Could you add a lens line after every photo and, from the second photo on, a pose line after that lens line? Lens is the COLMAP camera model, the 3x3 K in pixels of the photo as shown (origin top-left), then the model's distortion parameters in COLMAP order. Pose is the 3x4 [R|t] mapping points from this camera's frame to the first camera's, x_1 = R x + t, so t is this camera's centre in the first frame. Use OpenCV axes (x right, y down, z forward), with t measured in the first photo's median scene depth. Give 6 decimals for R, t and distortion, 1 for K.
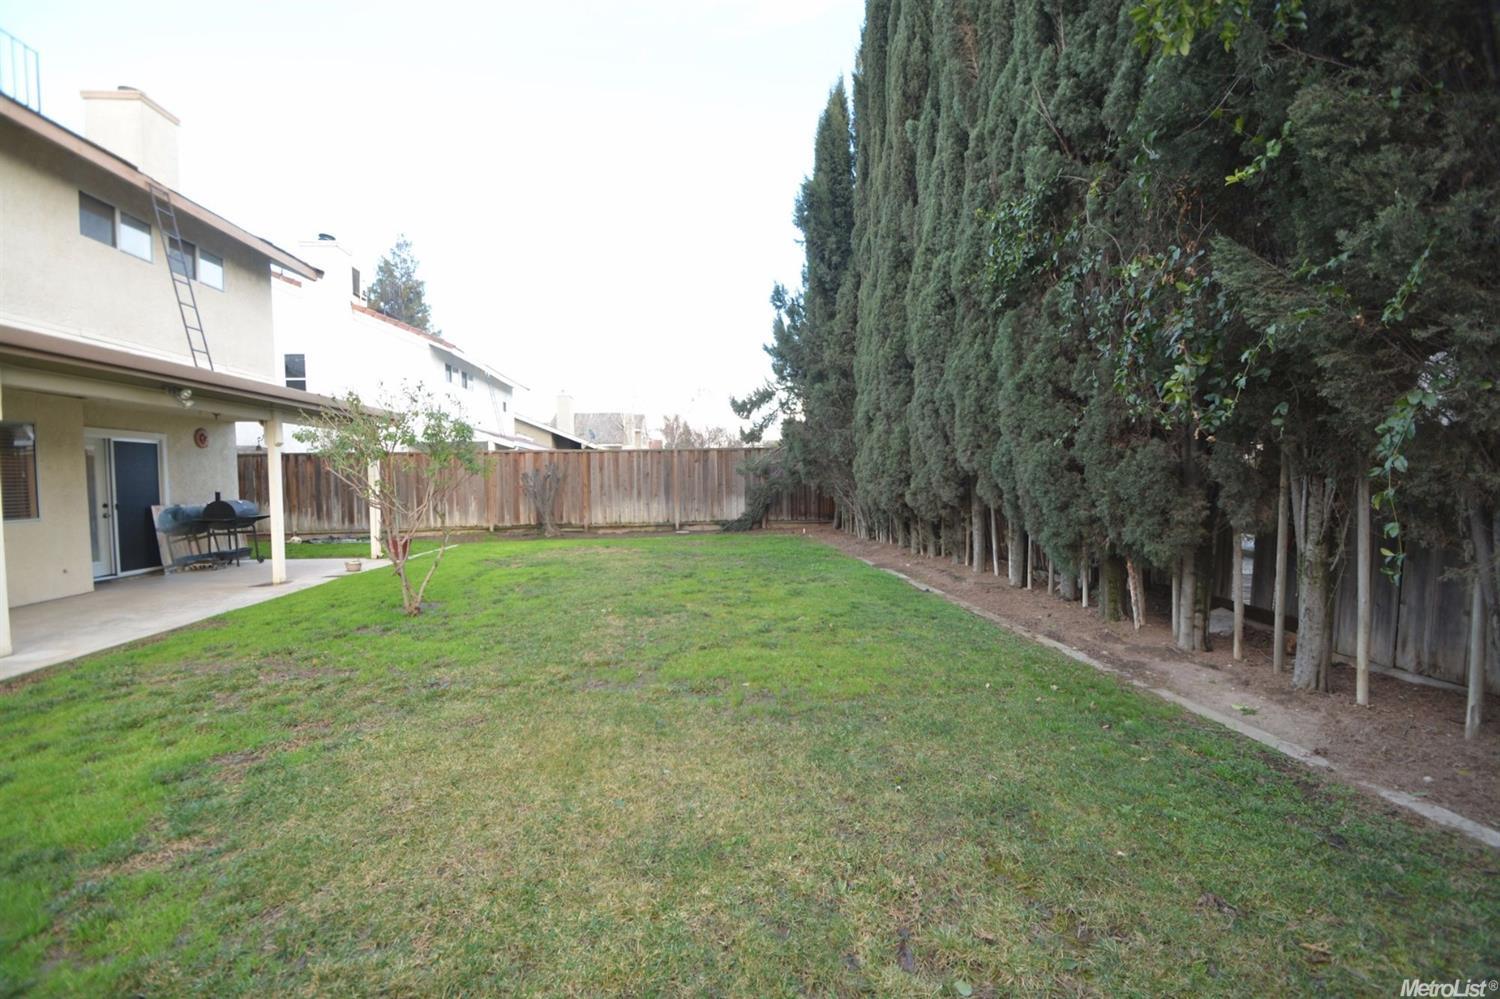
lens RADIAL K [[657.3, 0, 753.0], [0, 657.3, 507.9], [0, 0, 1]] dist [0.007822, -0.012728]
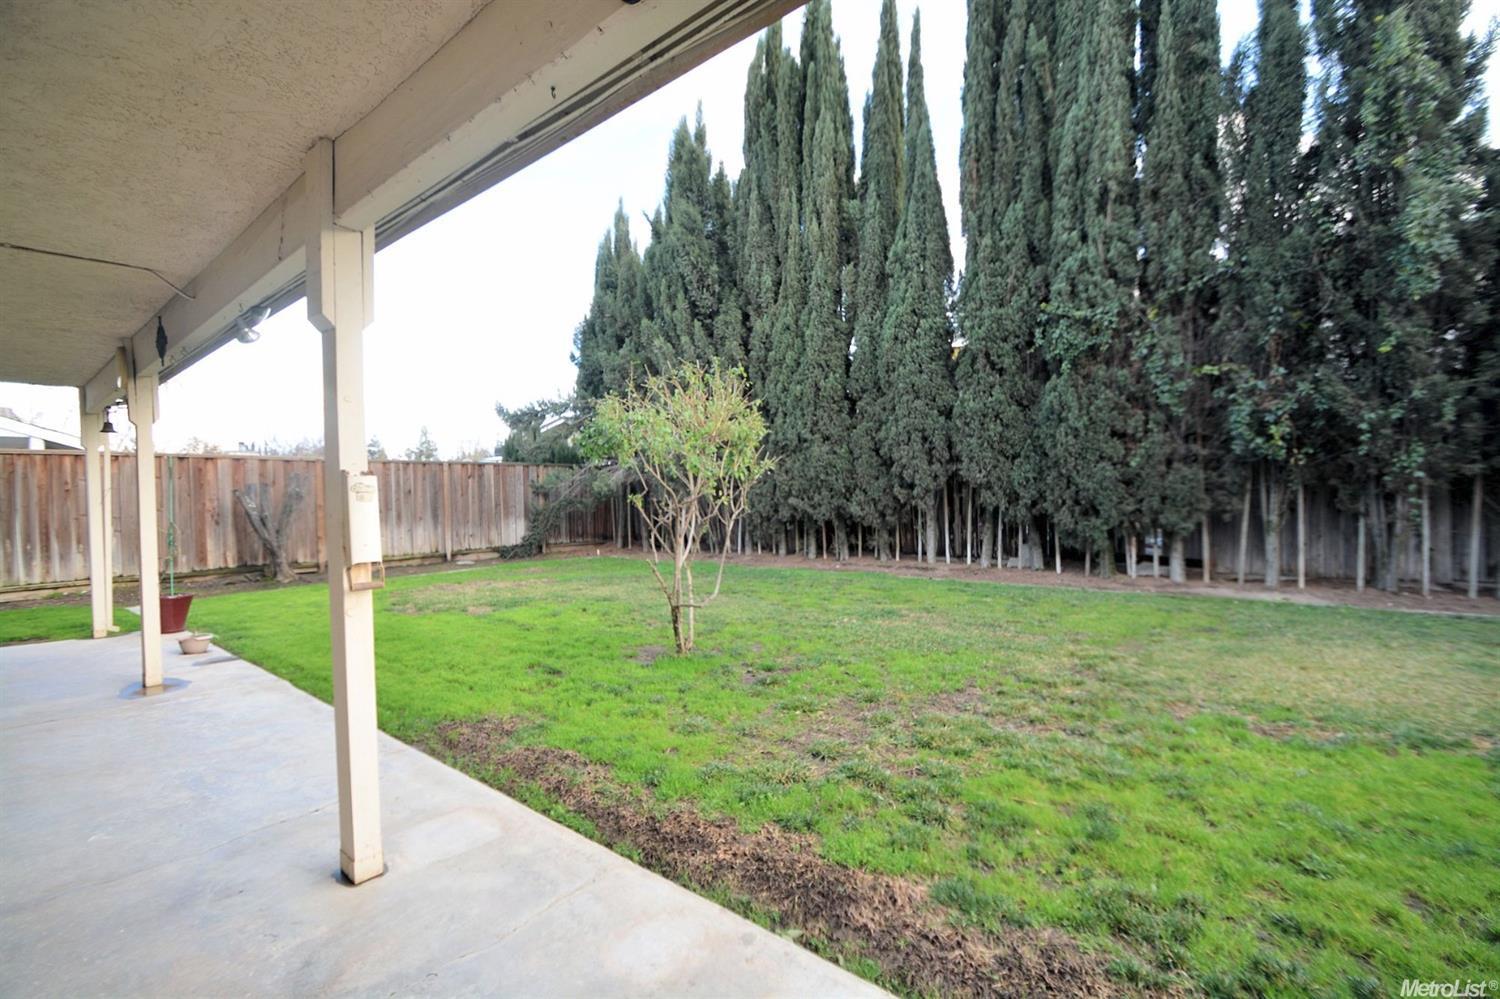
lens RADIAL K [[657.3, 0, 753.0], [0, 657.3, 507.9], [0, 0, 1]] dist [0.007822, -0.012728]
pose [[0.710250, -0.012471, 0.703839, -0.418603], [0.040471, 0.998913, -0.023141, 0.001980], [-0.702785, 0.044920, 0.709983, 0.161511]]
